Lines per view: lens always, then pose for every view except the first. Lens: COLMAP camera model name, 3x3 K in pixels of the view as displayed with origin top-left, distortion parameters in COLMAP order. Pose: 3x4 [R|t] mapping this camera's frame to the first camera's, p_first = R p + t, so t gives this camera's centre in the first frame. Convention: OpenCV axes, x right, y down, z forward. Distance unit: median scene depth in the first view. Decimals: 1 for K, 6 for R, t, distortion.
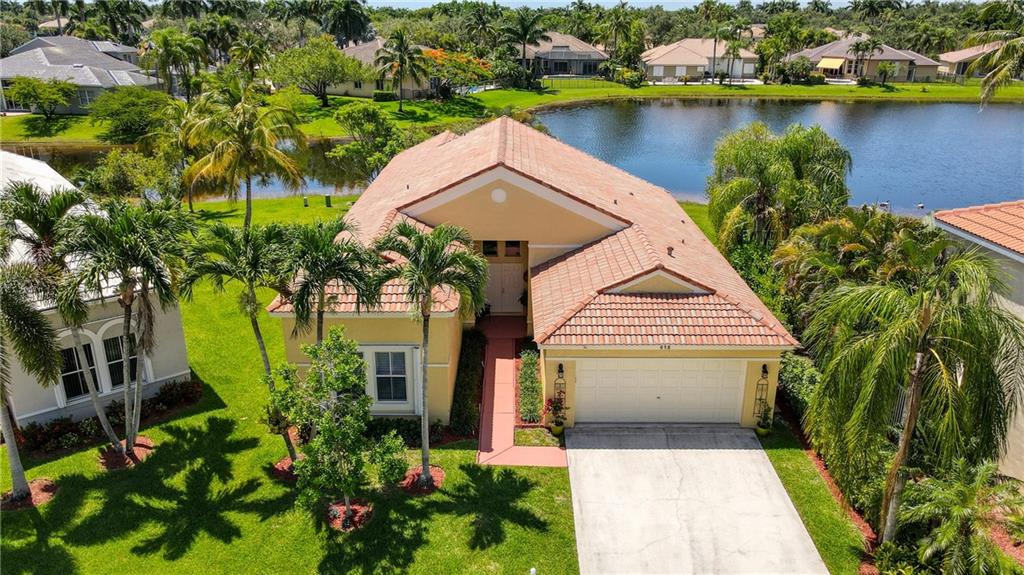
lens RADIAL K [[730.7, 0, 511.2], [0, 730.7, 278.3], [0, 0, 1]] dist [0.020701, 0.012411]
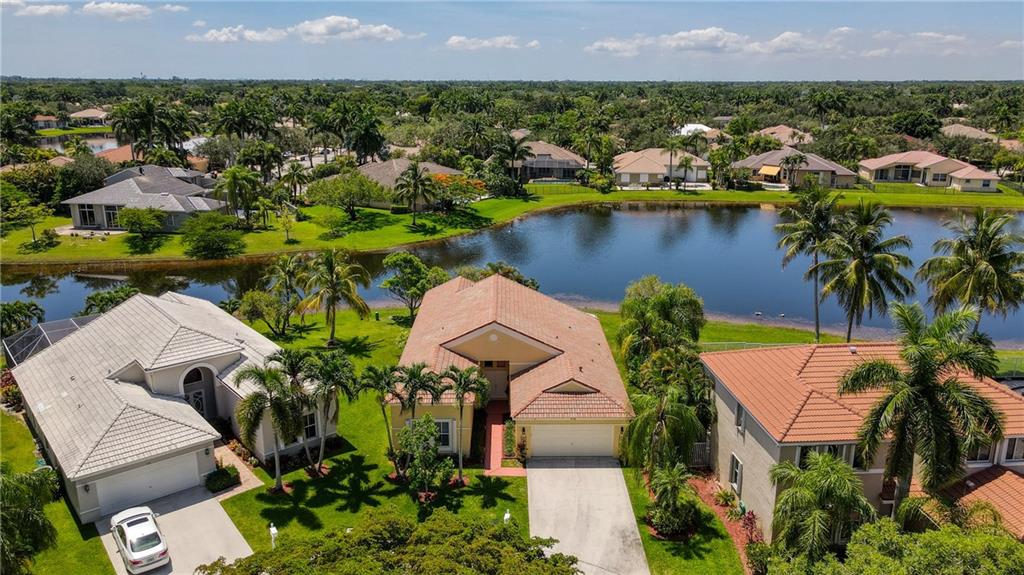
lens RADIAL K [[730.7, 0, 516.6], [0, 730.7, 296.3], [0, 0, 1]] dist [0.020701, 0.012411]
pose [[0.999833, -0.002438, 0.018119, 0.009902], [0.003489, 0.998298, -0.058216, -0.118227], [-0.017947, 0.058270, 0.998140, -0.973224]]
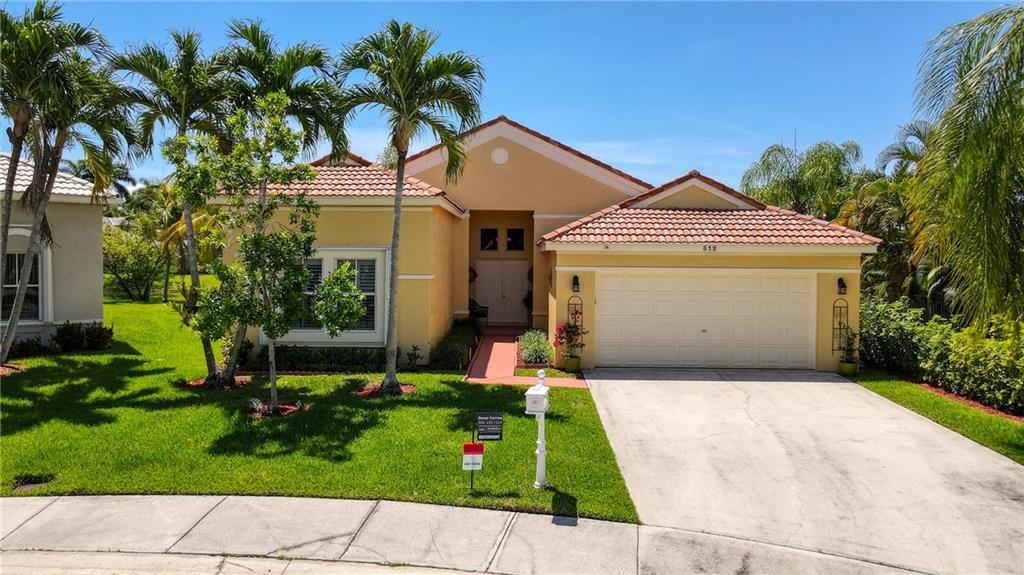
lens RADIAL K [[730.7, 0, 511.1], [0, 730.7, 287.3], [0, 0, 1]] dist [0.020701, 0.012411]
pose [[0.999950, 0.005552, -0.008293, 0.005316], [-0.007806, 0.952892, -0.303208, 0.325316], [0.006219, 0.303258, 0.952888, 0.236590]]
